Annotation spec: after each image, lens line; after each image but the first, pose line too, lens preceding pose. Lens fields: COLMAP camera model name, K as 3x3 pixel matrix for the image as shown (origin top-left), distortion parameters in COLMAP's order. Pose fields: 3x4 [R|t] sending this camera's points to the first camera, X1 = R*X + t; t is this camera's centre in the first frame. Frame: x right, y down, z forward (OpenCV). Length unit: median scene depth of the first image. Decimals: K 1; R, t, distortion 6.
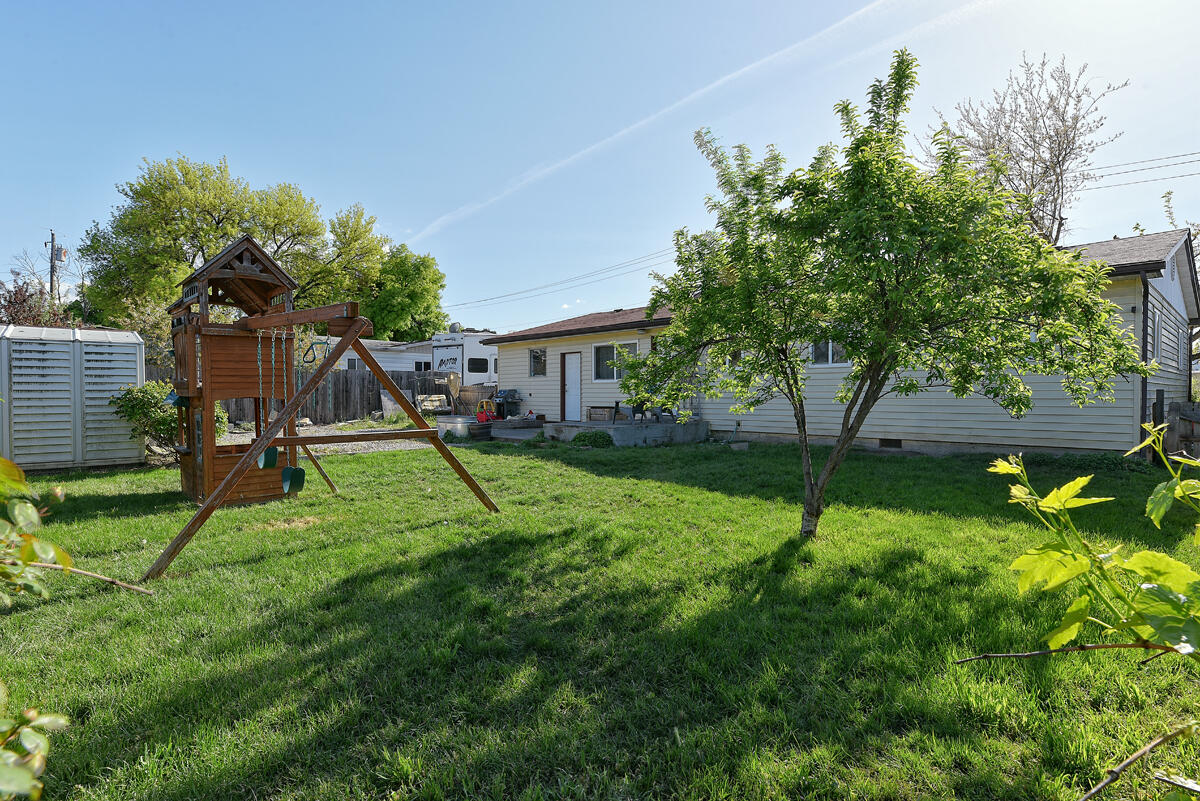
lens RADIAL K [[621.3, 0, 598.9], [0, 621.3, 401.0], [0, 0, 1]] dist [-0.001183, -0.000275]
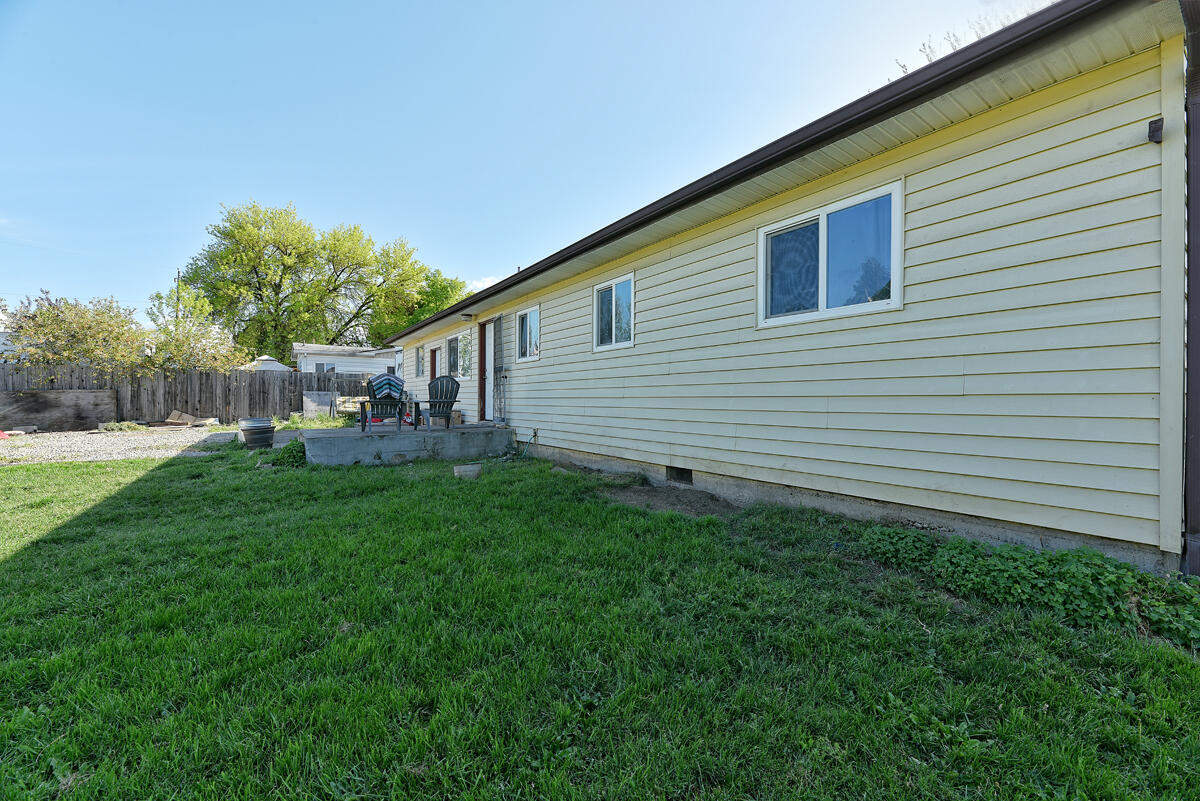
lens RADIAL K [[483.1, 0, 601.8], [0, 483.1, 401.3], [0, 0, 1]] dist [-0.000202, -0.003367]
pose [[0.988131, 0.007253, -0.153445, 0.257616], [-0.008942, 0.999907, -0.010321, 0.002423], [0.153355, 0.011570, 0.988103, 0.298209]]
